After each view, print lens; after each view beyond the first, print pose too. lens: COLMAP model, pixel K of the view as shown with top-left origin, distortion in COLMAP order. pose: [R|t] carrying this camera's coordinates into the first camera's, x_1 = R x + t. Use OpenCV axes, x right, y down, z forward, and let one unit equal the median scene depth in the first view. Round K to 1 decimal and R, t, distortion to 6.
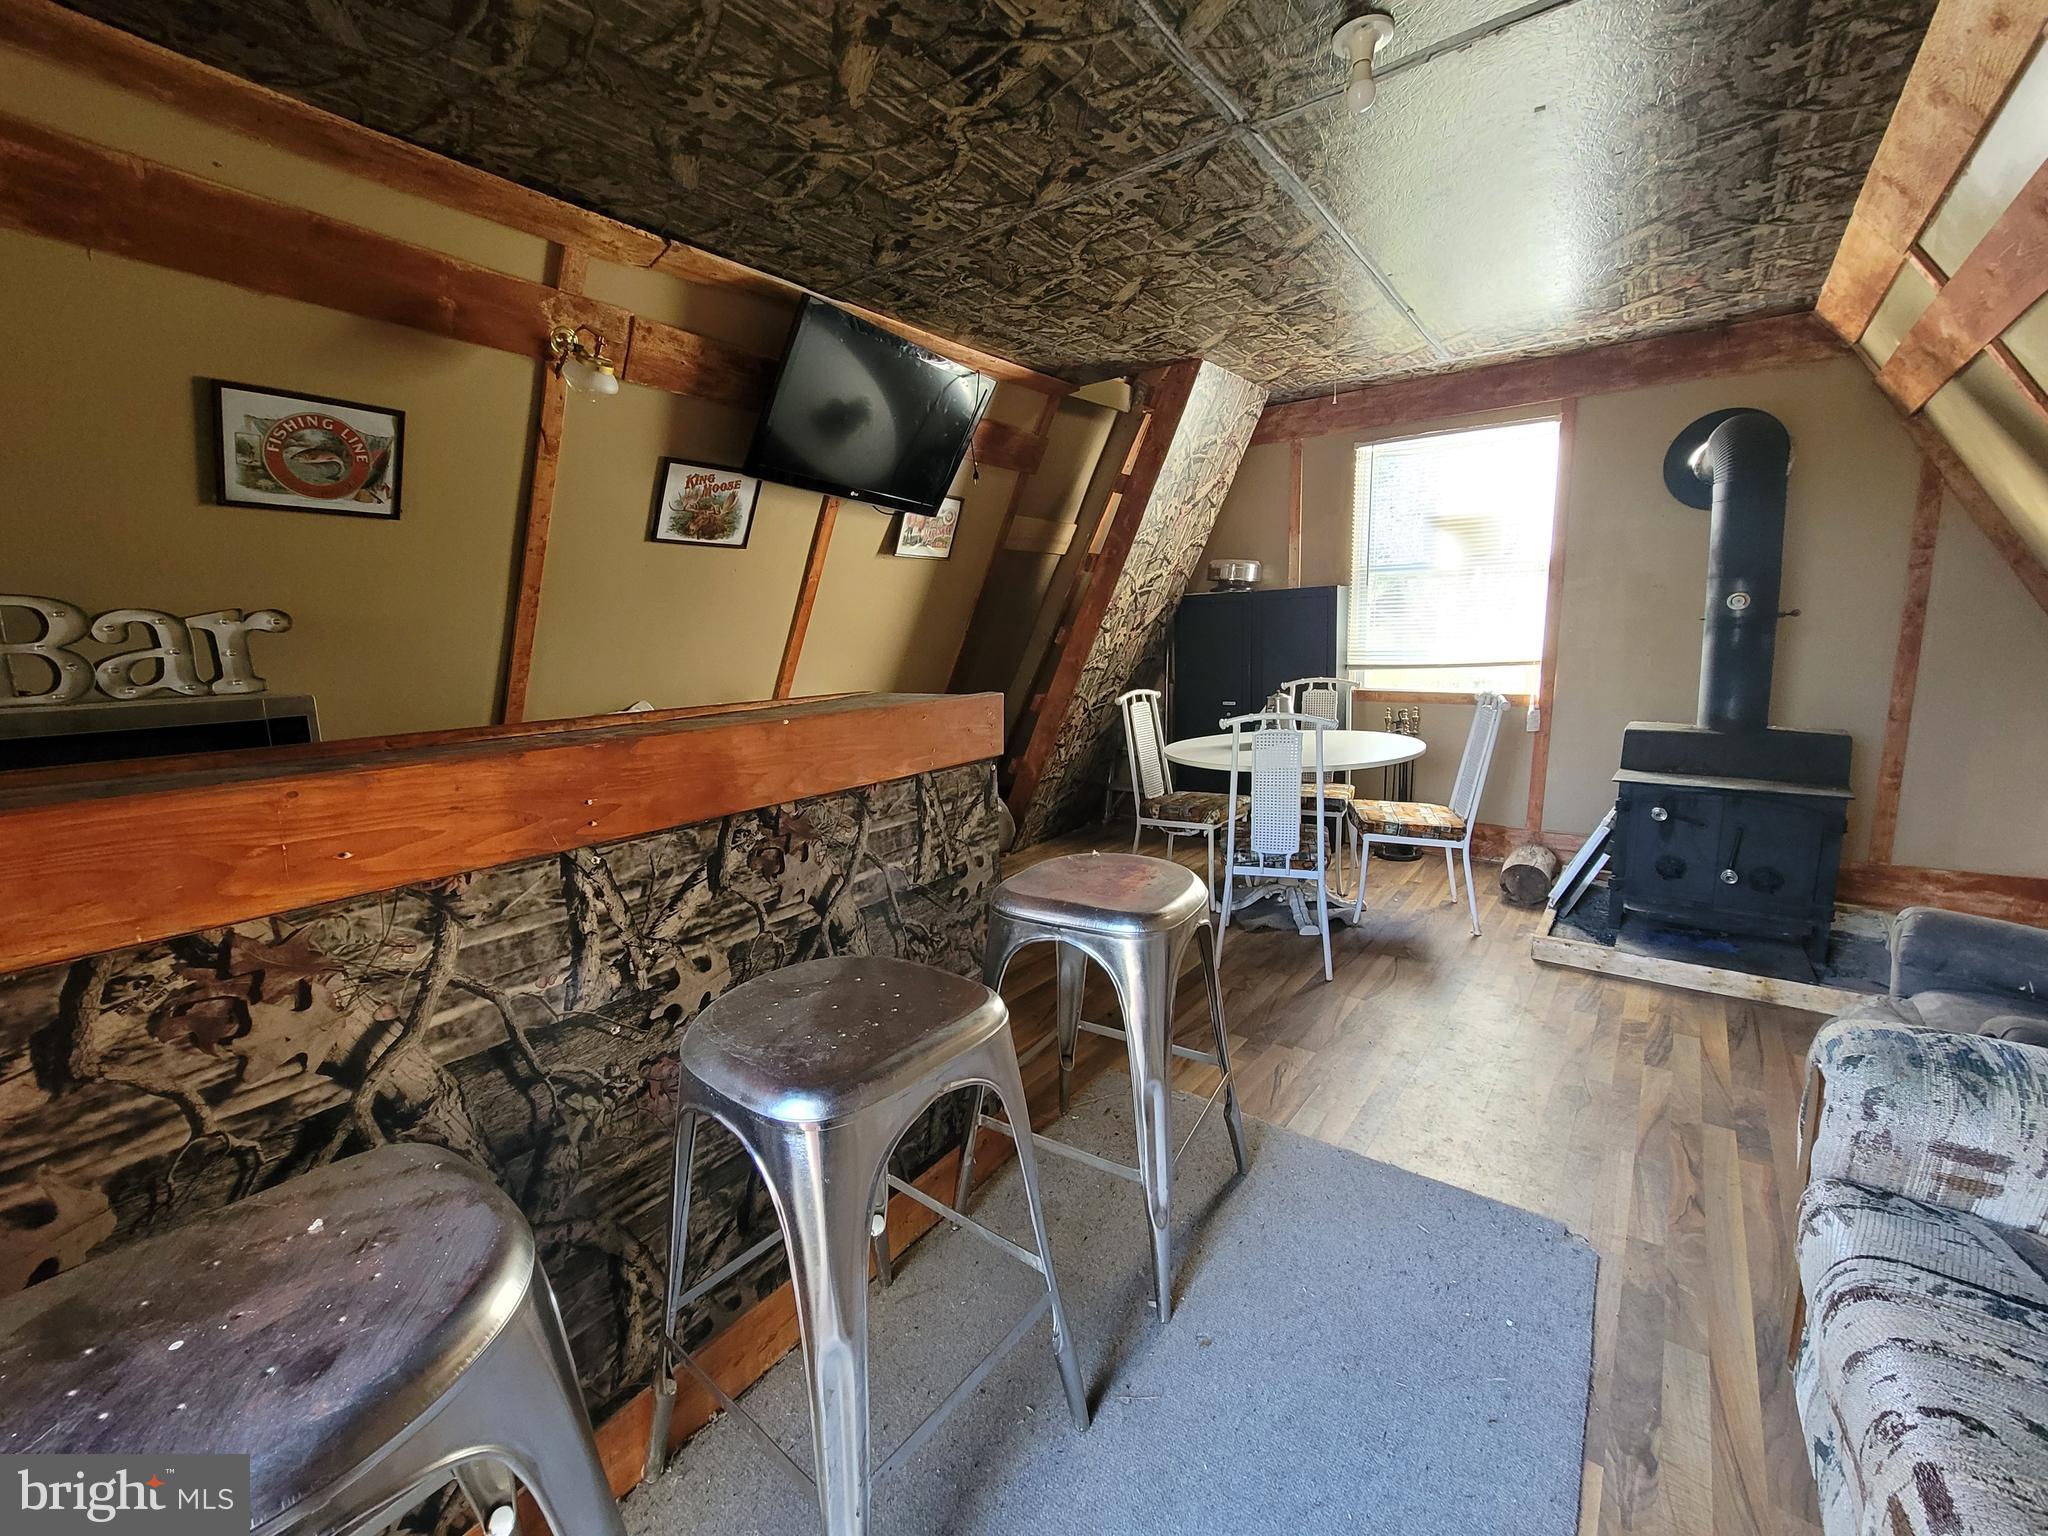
lens RADIAL K [[834.2, 0, 1014.9], [0, 834.2, 770.9], [0, 0, 1]] dist [-0.002208, -0.000119]
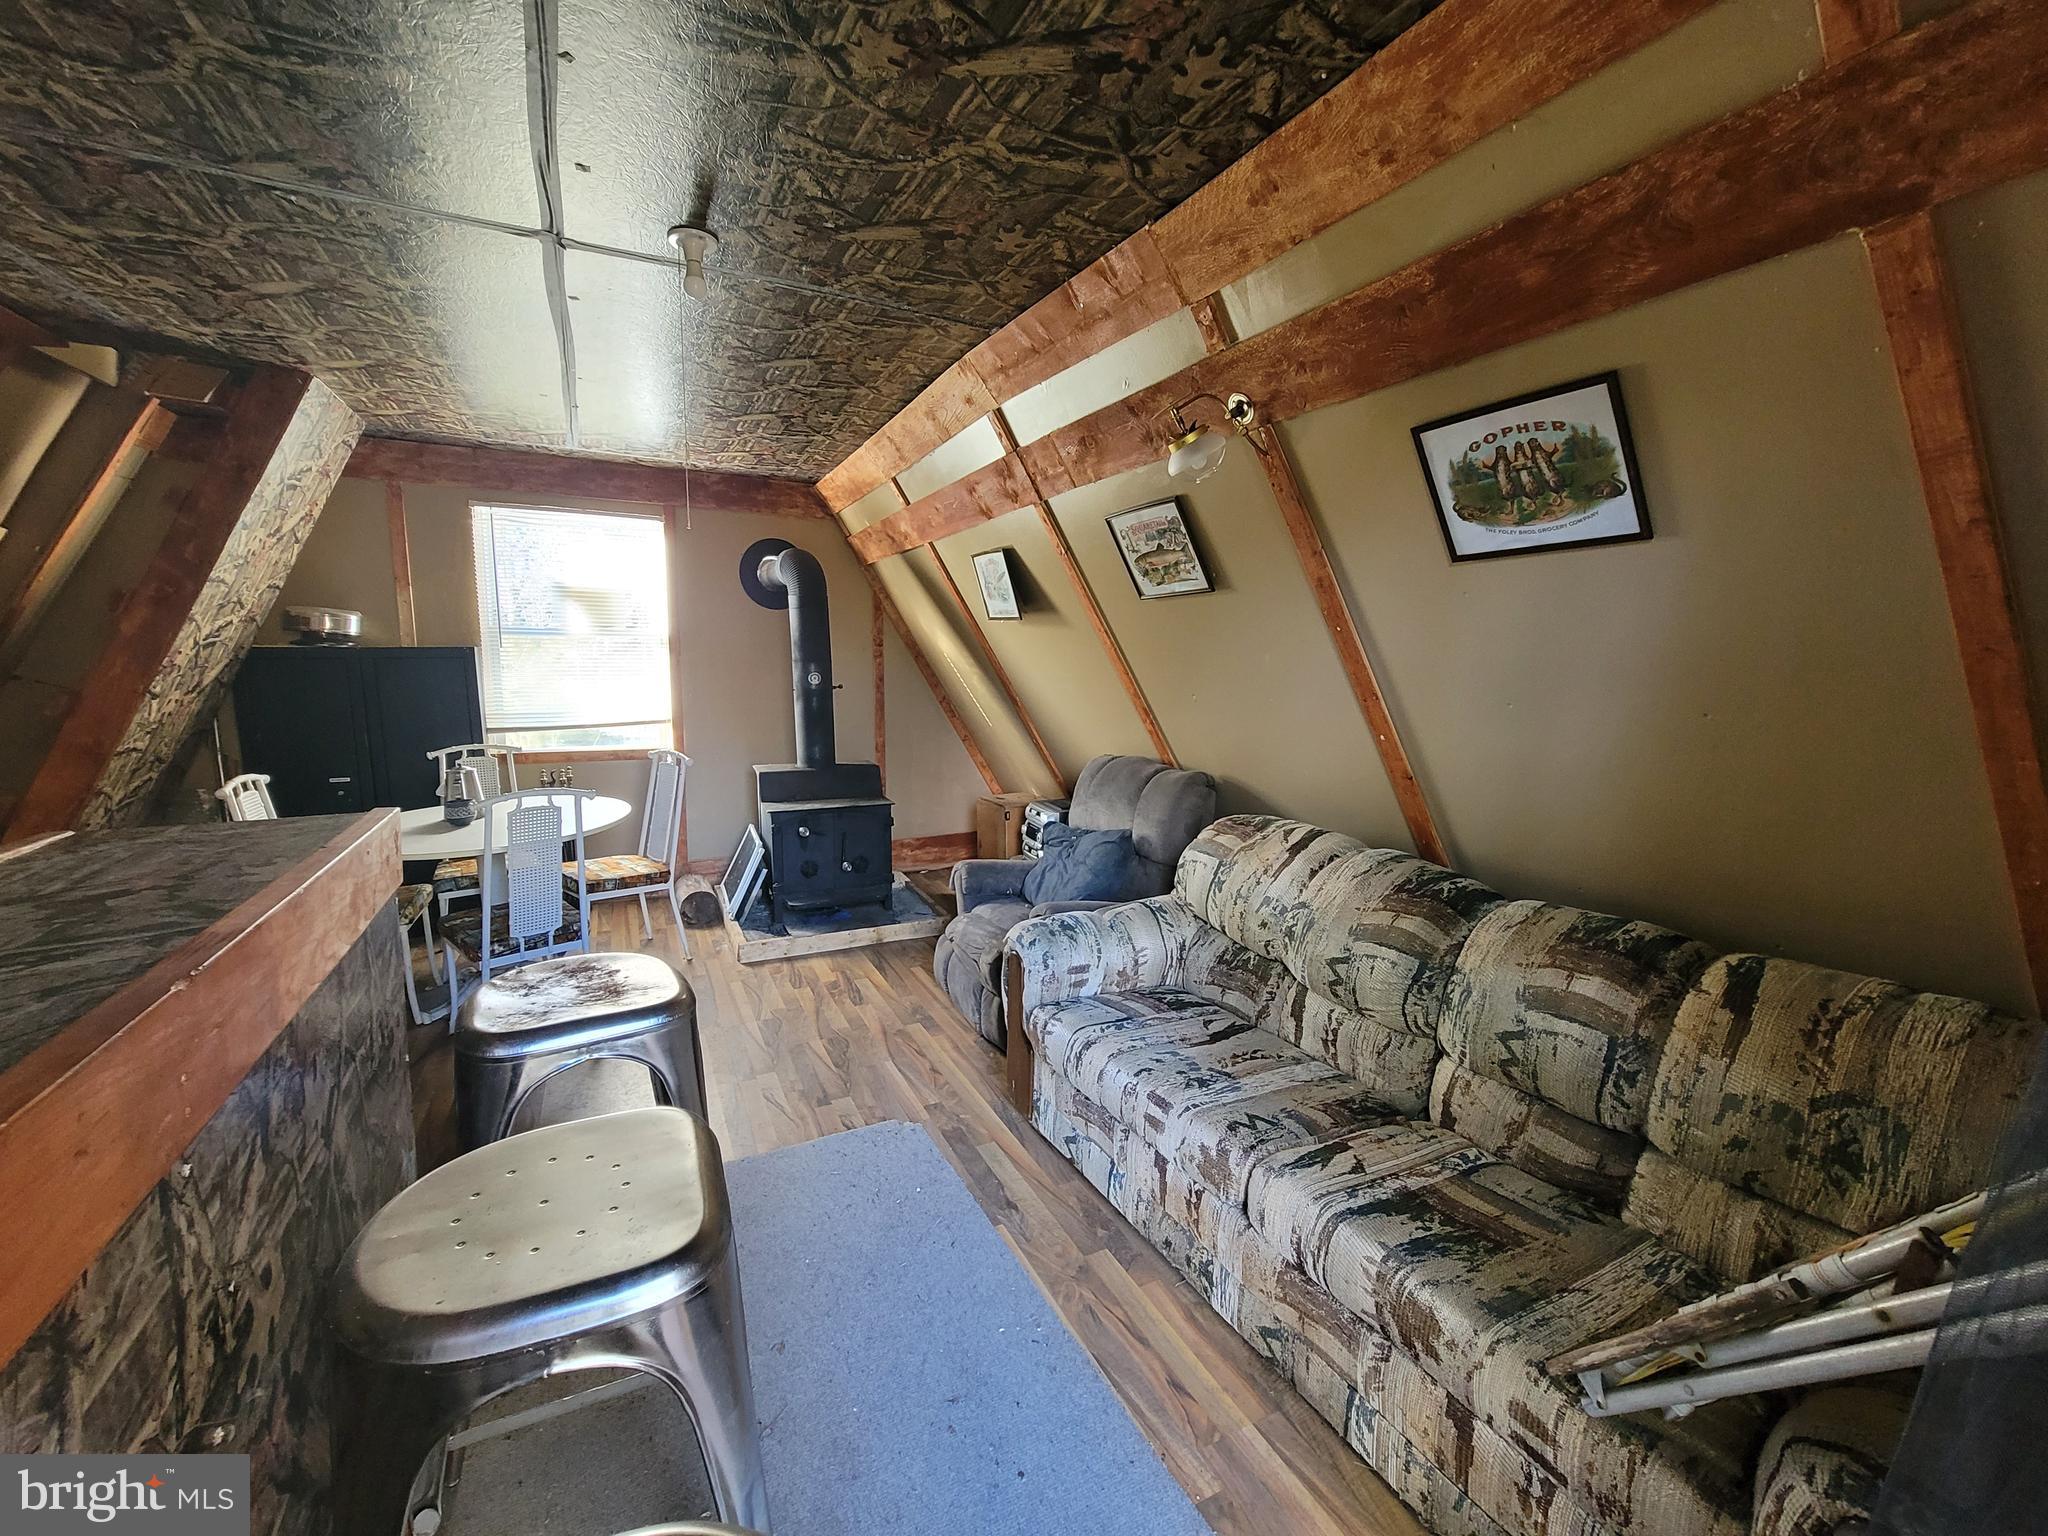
lens RADIAL K [[834.2, 0, 1014.9], [0, 834.2, 770.9], [0, 0, 1]] dist [-0.002208, -0.000119]
pose [[0.439842, -0.088076, 0.893746, -0.270212], [0.130921, 0.990836, 0.033213, -0.043704], [-0.888481, 0.102402, 0.447342, 0.055001]]
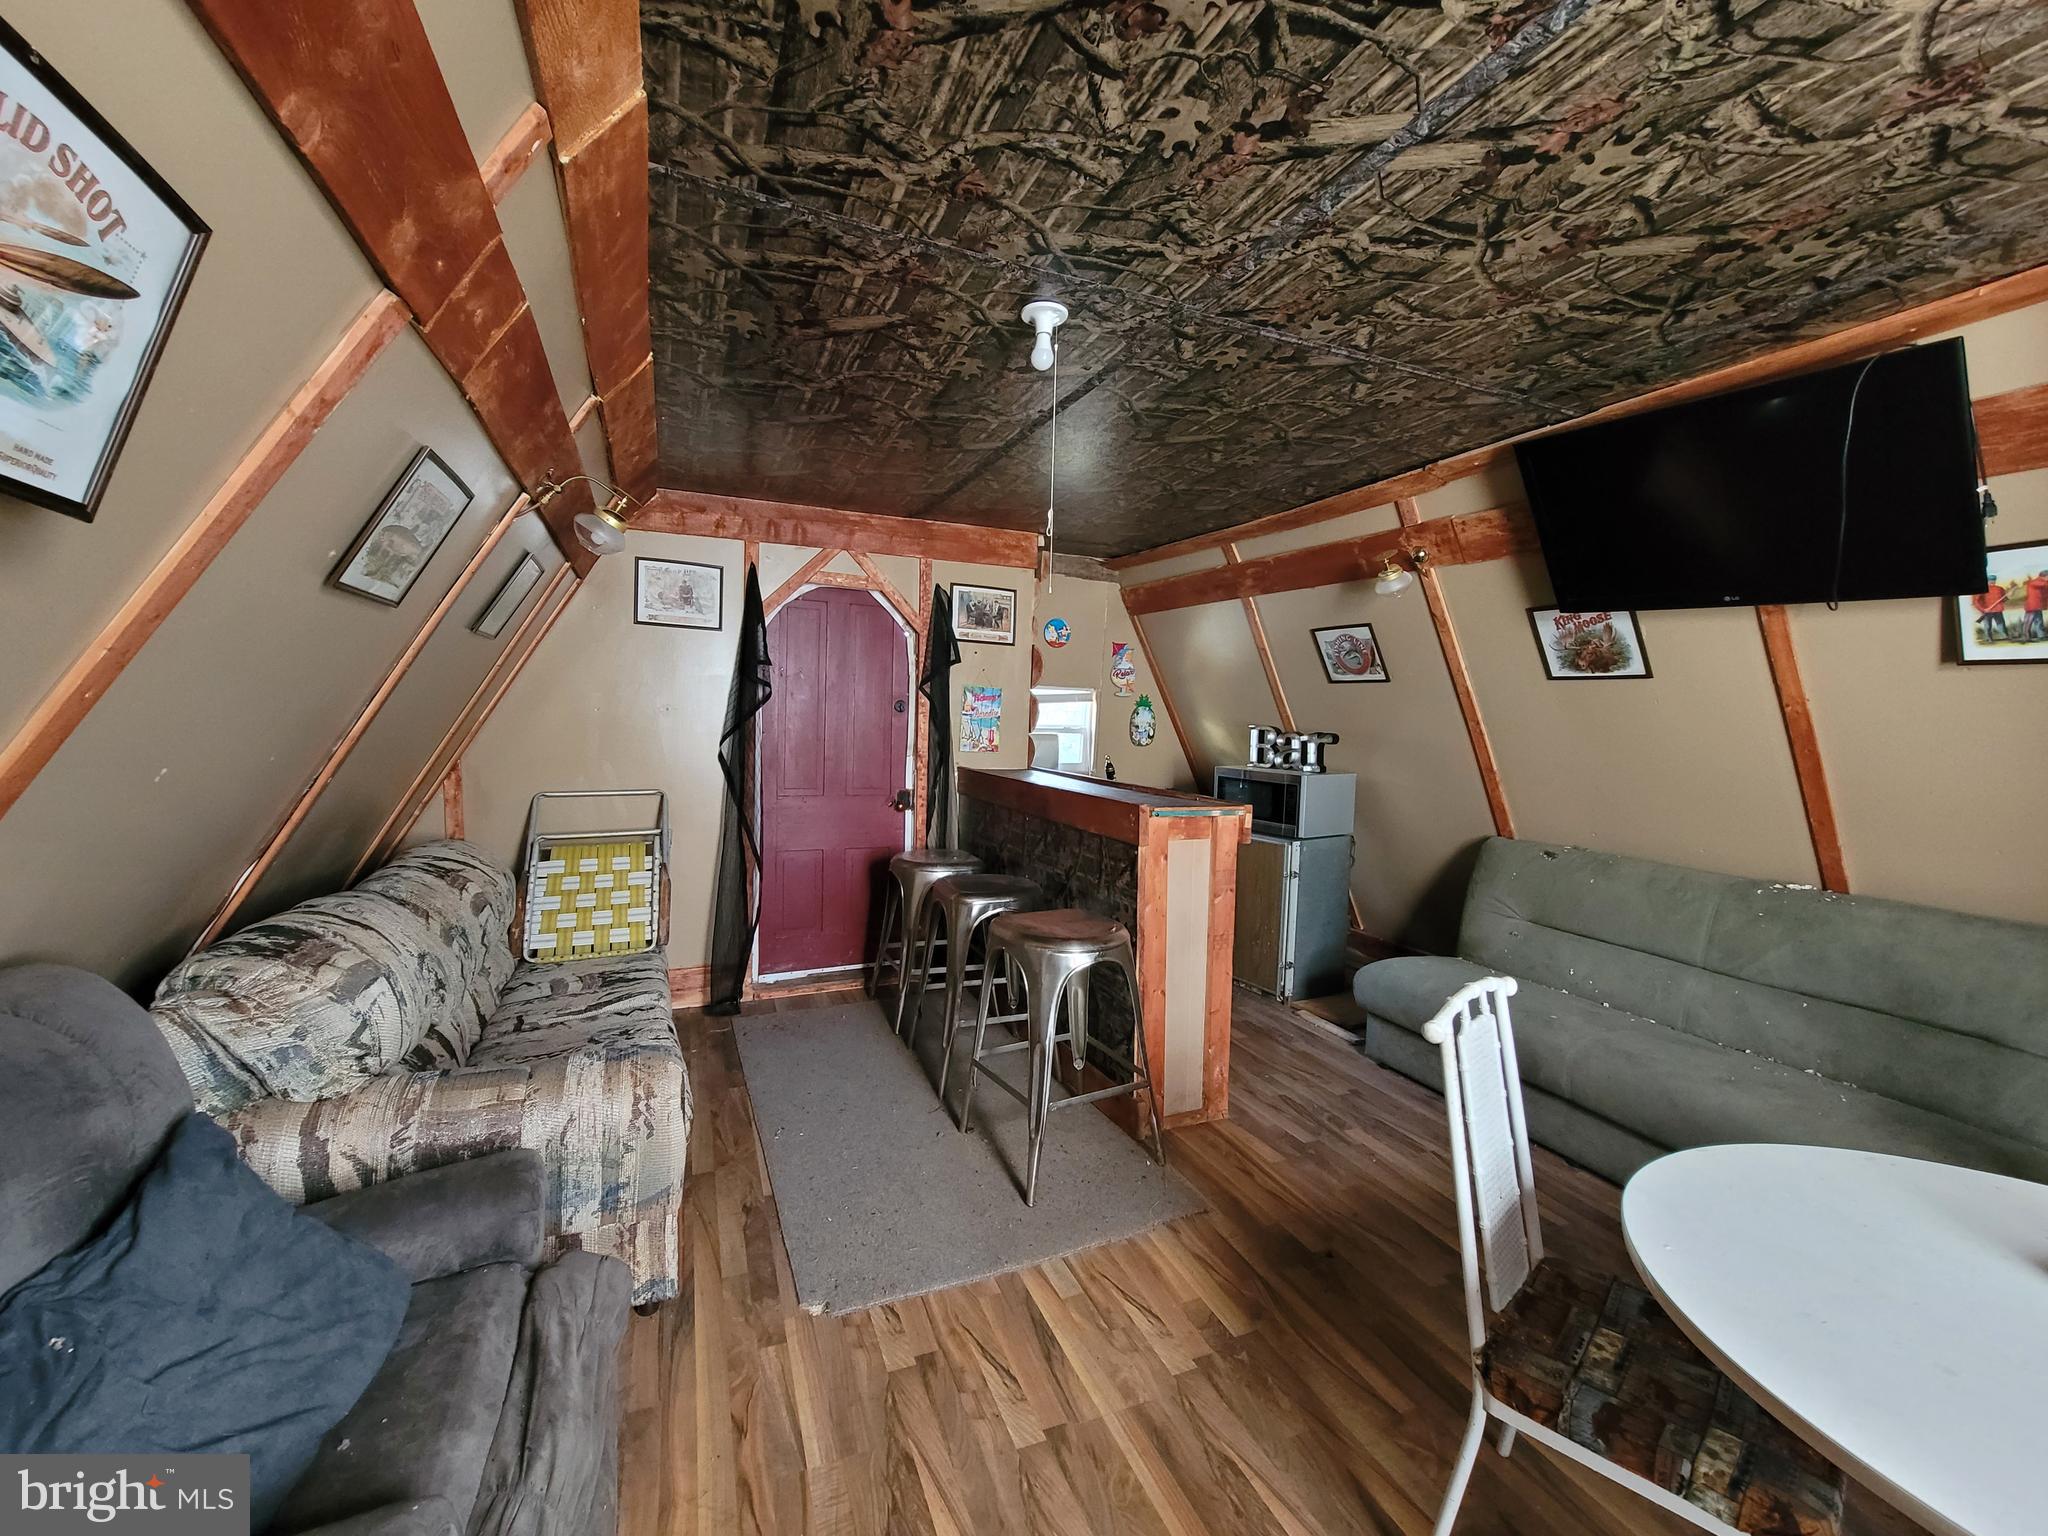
lens RADIAL K [[834.2, 0, 1014.9], [0, 834.2, 770.9], [0, 0, 1]] dist [-0.002208, -0.000119]
pose [[-0.501159, 0.070516, -0.862478, 0.789224], [-0.158944, 0.972217, 0.171845, -0.212912], [0.850633, 0.223207, -0.476027, 0.860543]]
